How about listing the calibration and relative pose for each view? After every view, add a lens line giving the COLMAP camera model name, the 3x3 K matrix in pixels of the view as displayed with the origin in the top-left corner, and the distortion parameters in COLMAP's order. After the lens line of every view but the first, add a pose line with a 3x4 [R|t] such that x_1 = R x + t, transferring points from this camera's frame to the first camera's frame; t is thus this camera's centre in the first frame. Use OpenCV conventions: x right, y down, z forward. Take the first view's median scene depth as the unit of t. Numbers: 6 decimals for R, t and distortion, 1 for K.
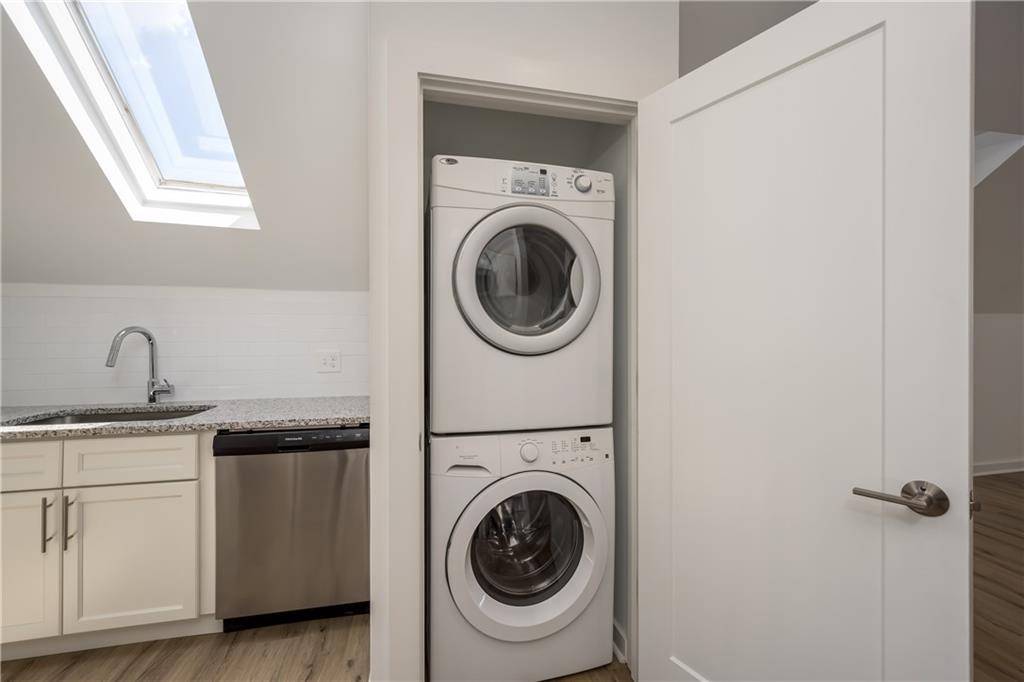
lens RADIAL K [[413.3, 0, 520.0], [0, 413.3, 336.2], [0, 0, 1]] dist [0.000795, 0.000809]
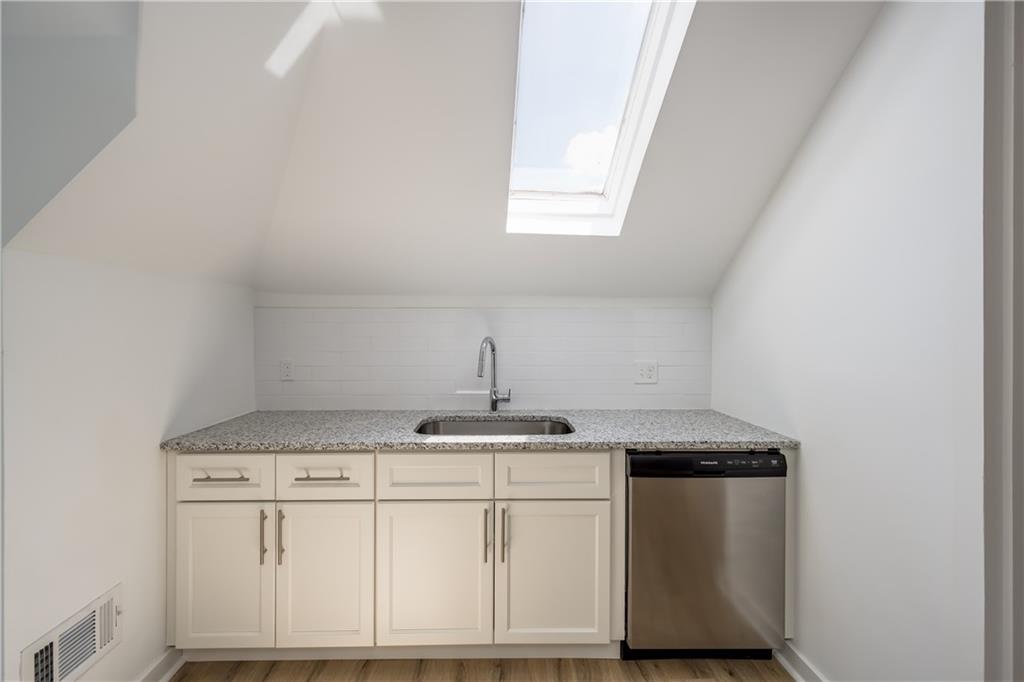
lens RADIAL K [[413.3, 0, 501.9], [0, 413.3, 334.0], [0, 0, 1]] dist [0.000795, 0.000809]
pose [[0.981409, 0.005220, -0.191857, -0.833689], [-0.004405, 0.999979, 0.004673, -0.040206], [0.191877, -0.003741, 0.981412, 0.012916]]
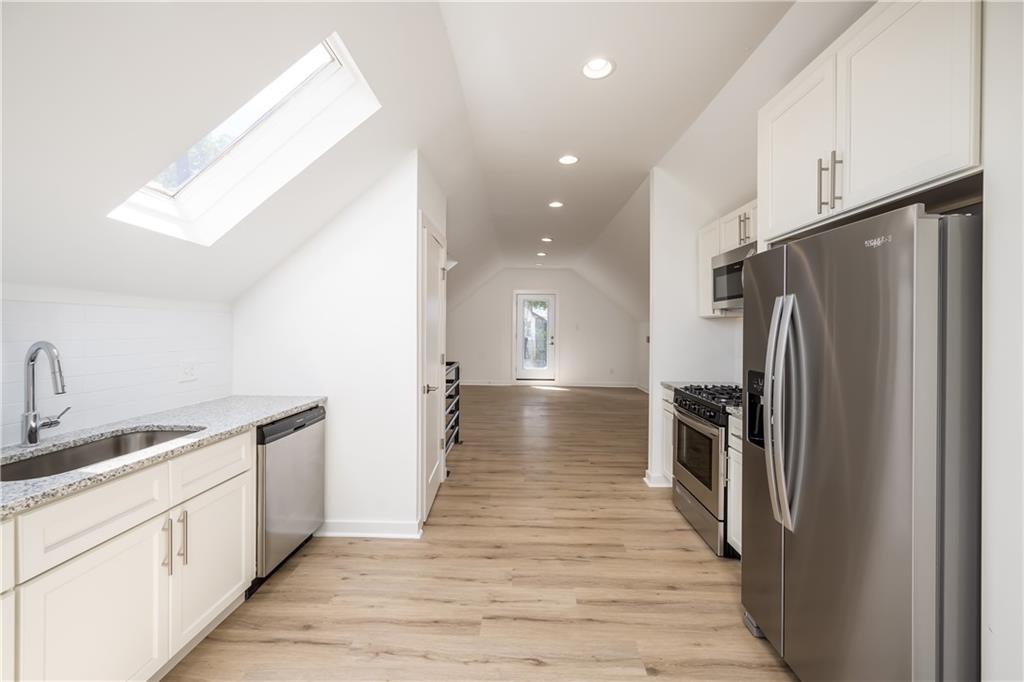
lens RADIAL K [[413.3, 0, 514.0], [0, 413.3, 336.0], [0, 0, 1]] dist [0.000795, 0.000809]
pose [[0.239724, -0.012163, 0.970765, -1.724547], [-0.000513, 0.999920, 0.012655, -0.049477], [-0.970841, -0.003531, 0.239698, -0.015543]]
